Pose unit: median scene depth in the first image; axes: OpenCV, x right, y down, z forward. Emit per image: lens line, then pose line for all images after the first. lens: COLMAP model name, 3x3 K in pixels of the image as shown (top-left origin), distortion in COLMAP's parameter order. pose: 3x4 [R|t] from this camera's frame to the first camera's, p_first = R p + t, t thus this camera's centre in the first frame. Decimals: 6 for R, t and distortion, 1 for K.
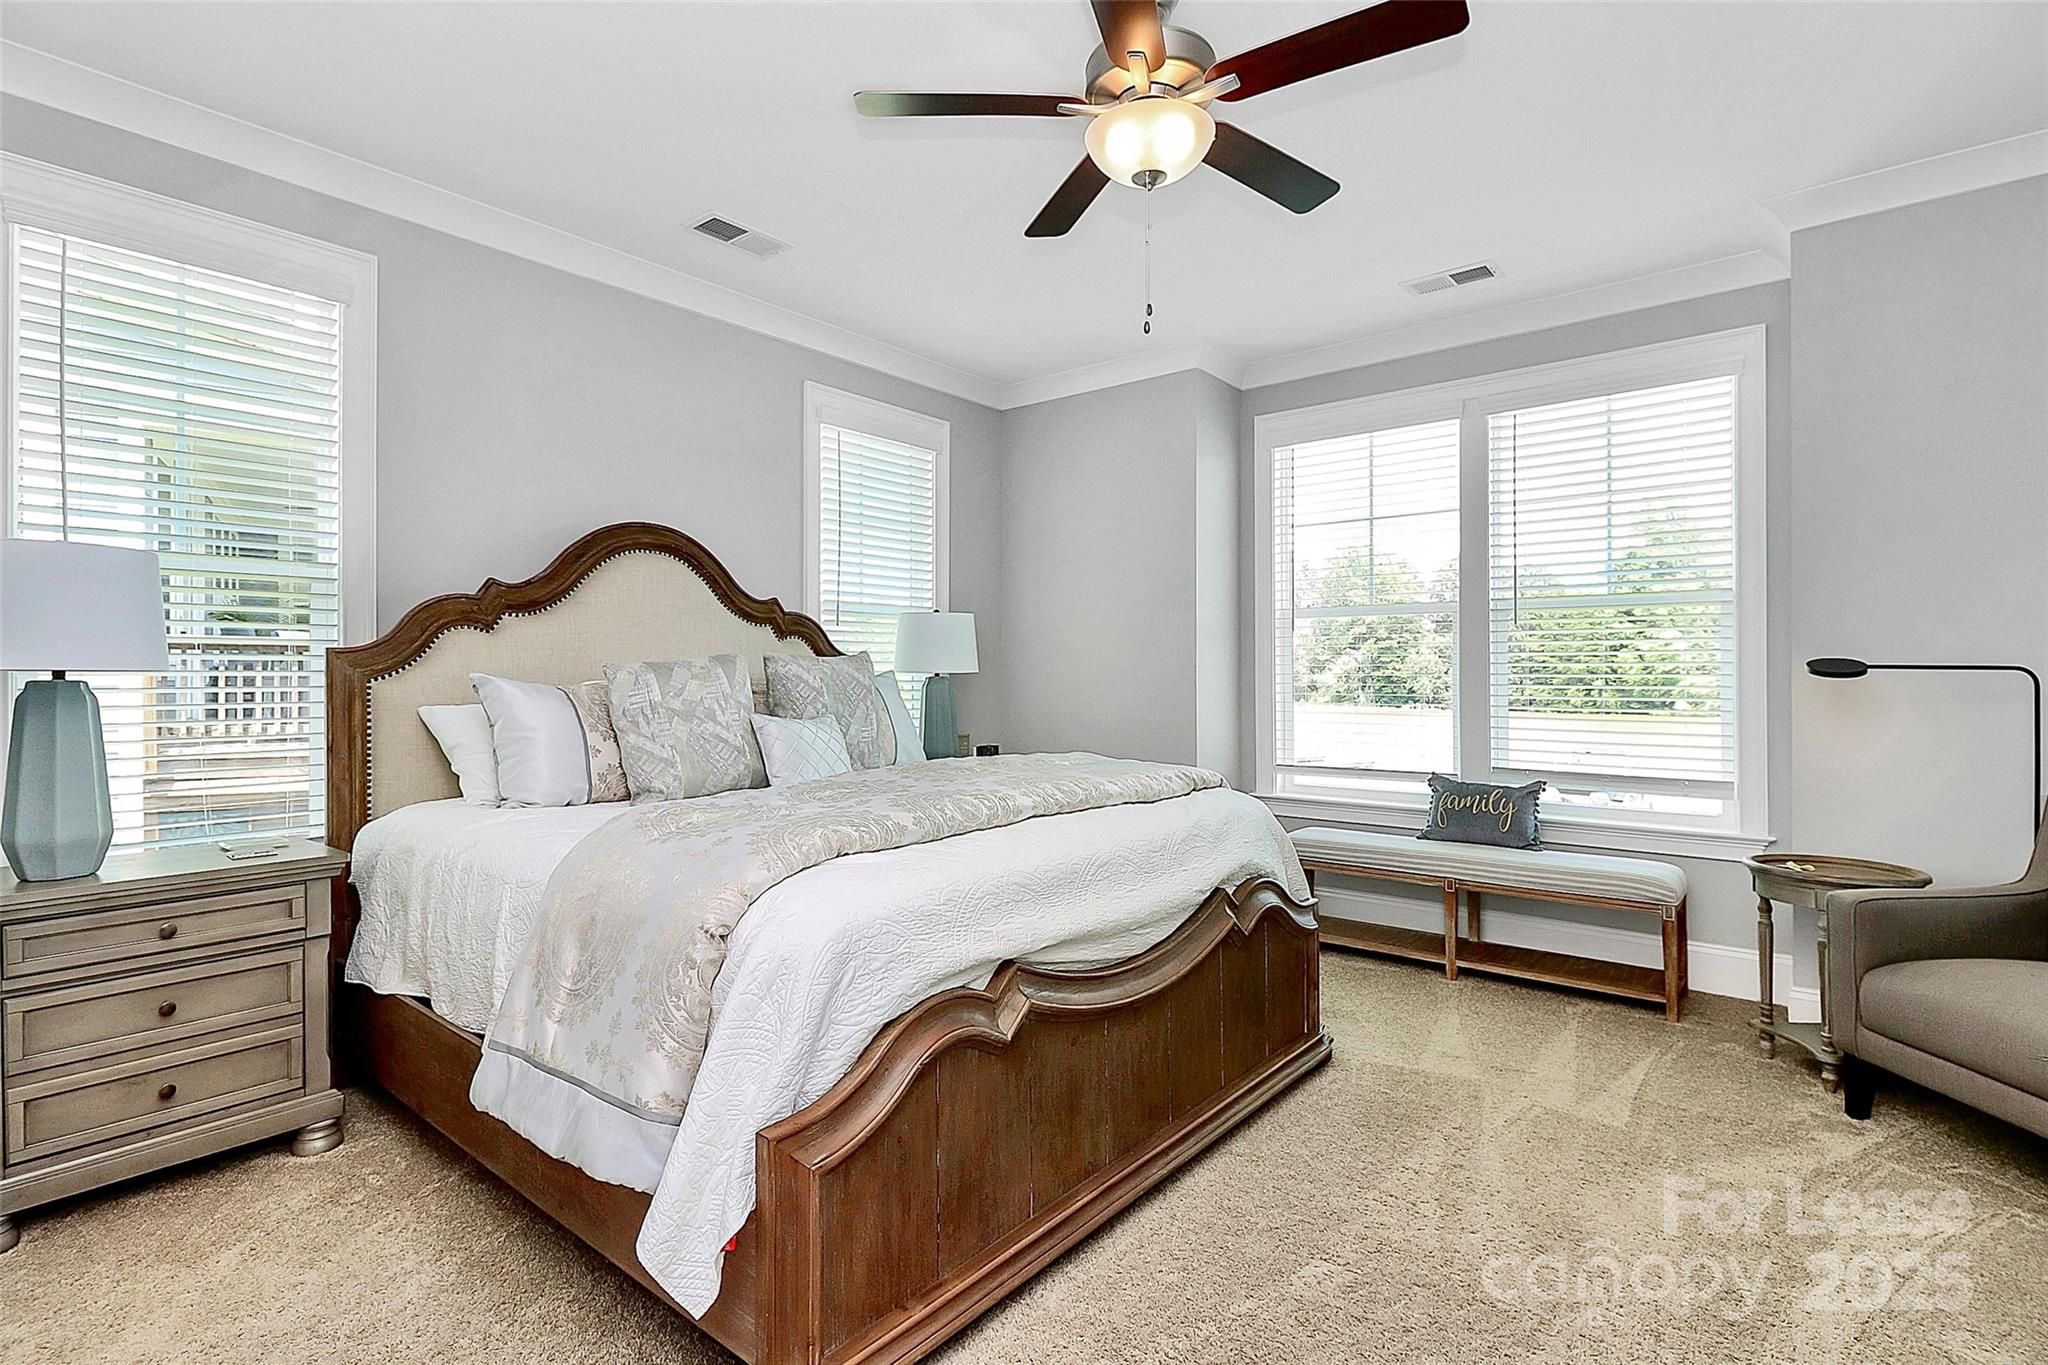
lens RADIAL K [[970.8, 0, 1017.6], [0, 970.8, 681.8], [0, 0, 1]] dist [0.007236, -0.008783]
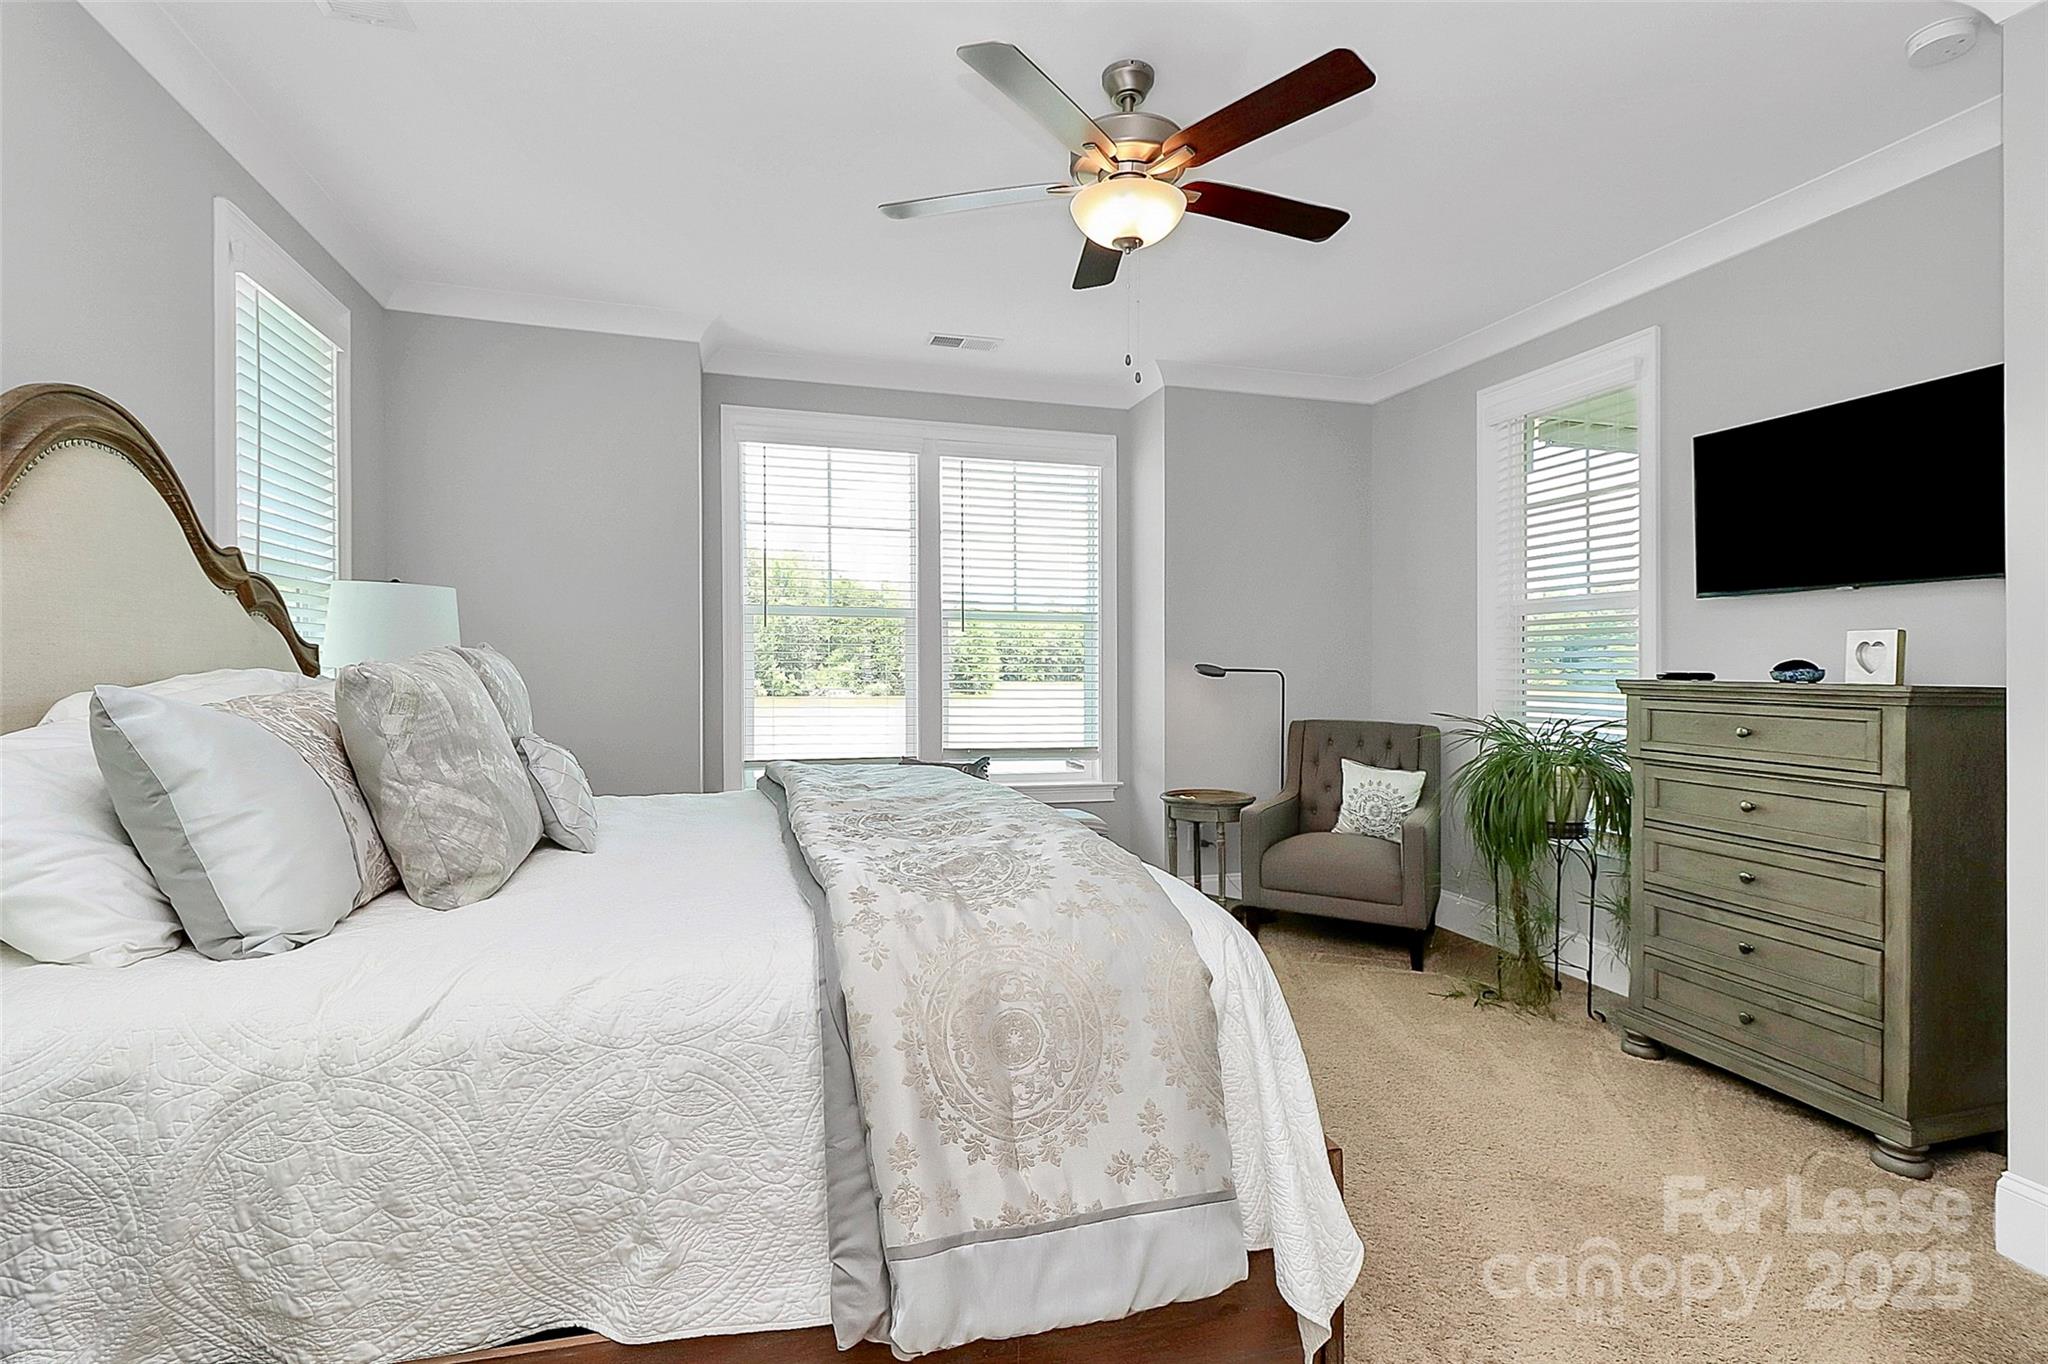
lens RADIAL K [[970.8, 0, 1017.6], [0, 970.8, 681.3], [0, 0, 1]] dist [0.007236, -0.008783]
pose [[0.565984, -0.006713, 0.824389, -0.450886], [-0.003106, 0.999942, 0.010275, -0.008754], [-0.824410, -0.008376, 0.565931, 0.237355]]
